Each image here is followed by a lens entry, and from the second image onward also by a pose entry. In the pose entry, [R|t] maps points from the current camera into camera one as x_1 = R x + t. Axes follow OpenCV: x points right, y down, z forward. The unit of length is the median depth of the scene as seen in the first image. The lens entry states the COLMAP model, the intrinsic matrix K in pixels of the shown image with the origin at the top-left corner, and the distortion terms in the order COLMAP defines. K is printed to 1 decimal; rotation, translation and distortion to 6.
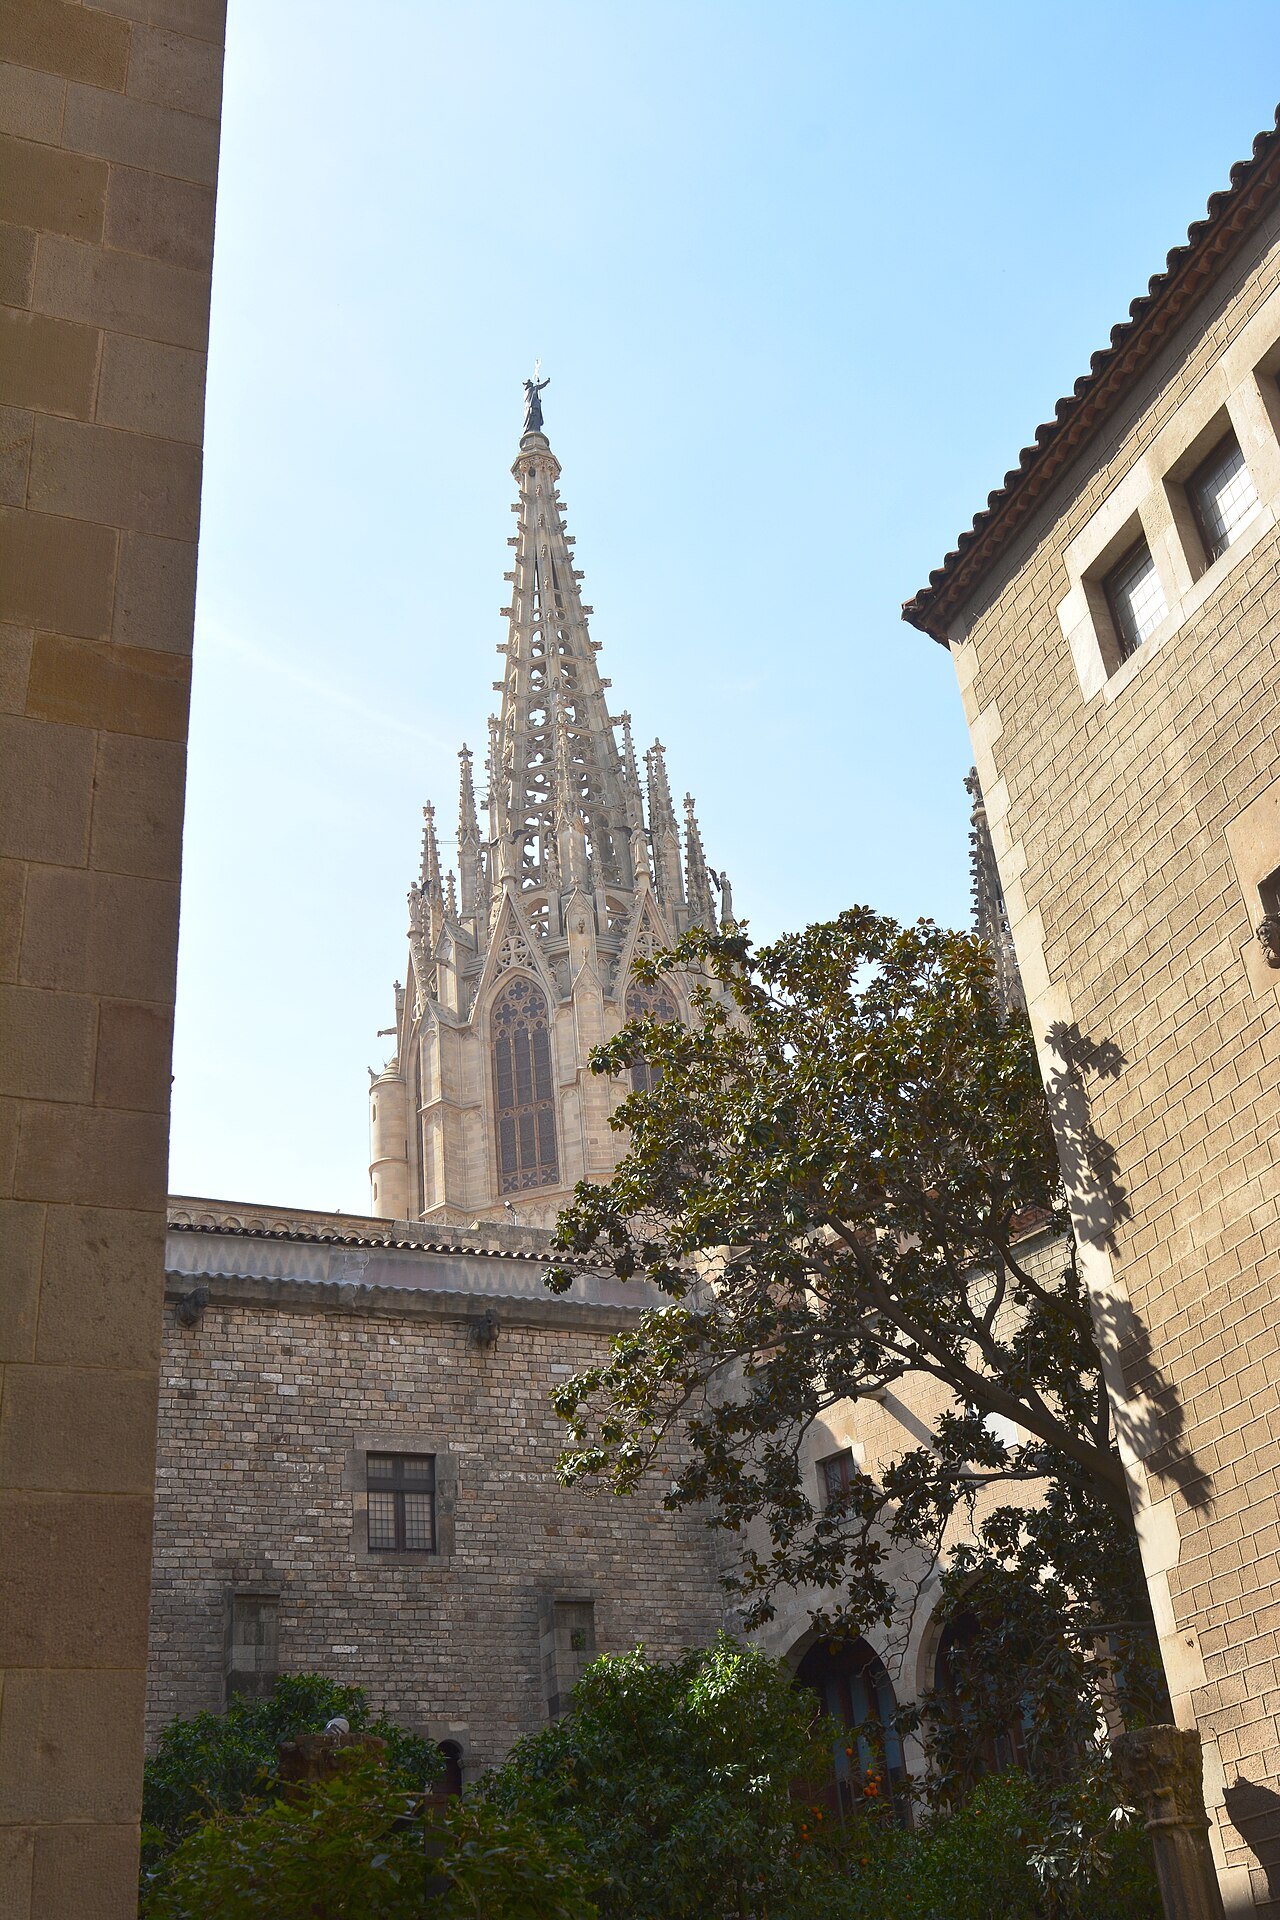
lens RADIAL K [[1996.0, 0, 640.0], [0, 1996.0, 960.0], [0, 0, 1]] dist [-0.063859, 0.055672]
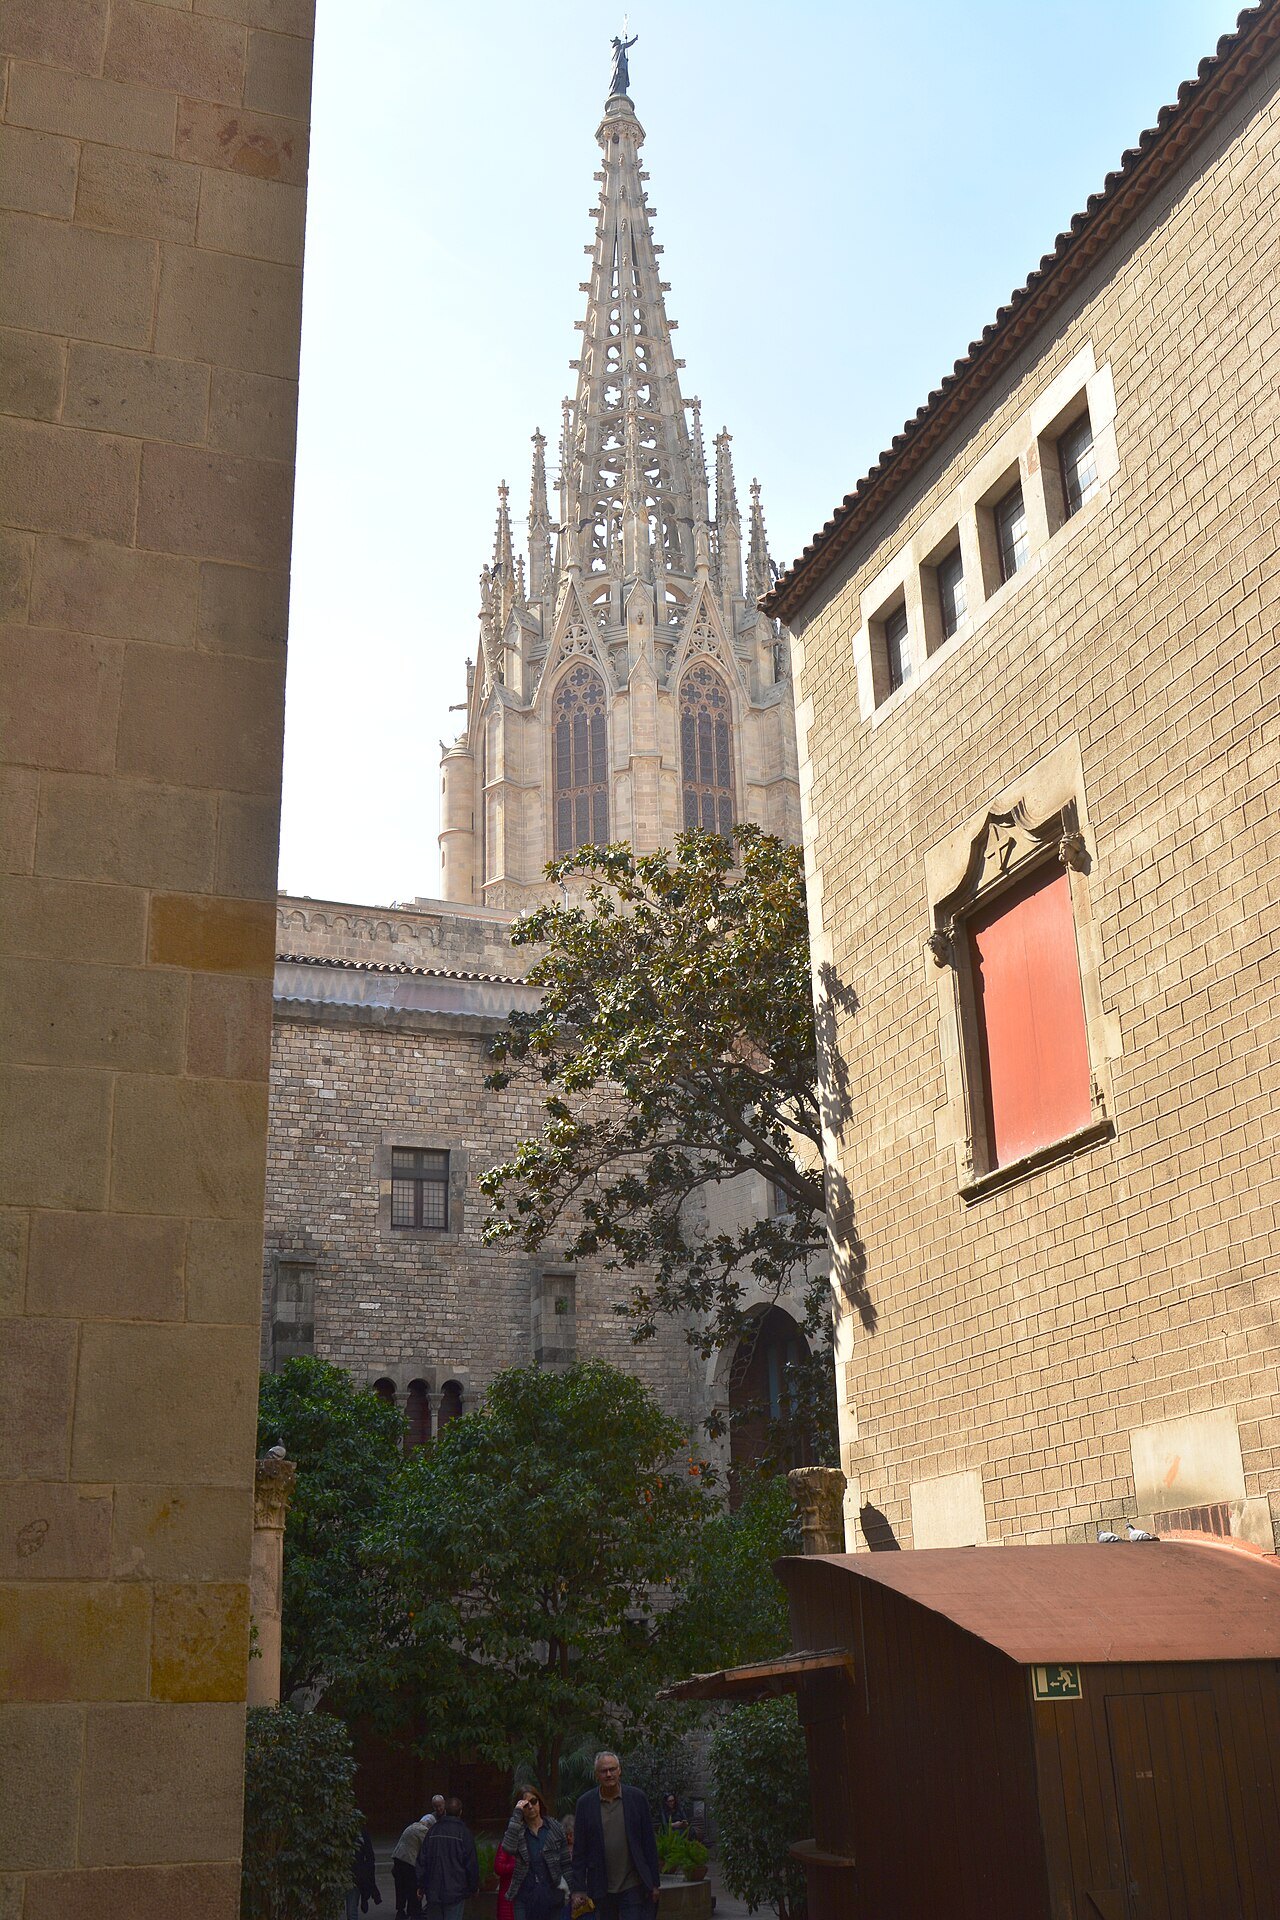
lens RADIAL K [[1996.0, 0, 640.0], [0, 1996.0, 960.0], [0, 0, 1]] dist [-0.063859, 0.055672]
pose [[0.998050, 0.039832, -0.048057, 0.062366], [-0.029800, 0.980575, 0.193867, -0.096464], [0.054845, -0.192057, 0.979850, -0.144793]]
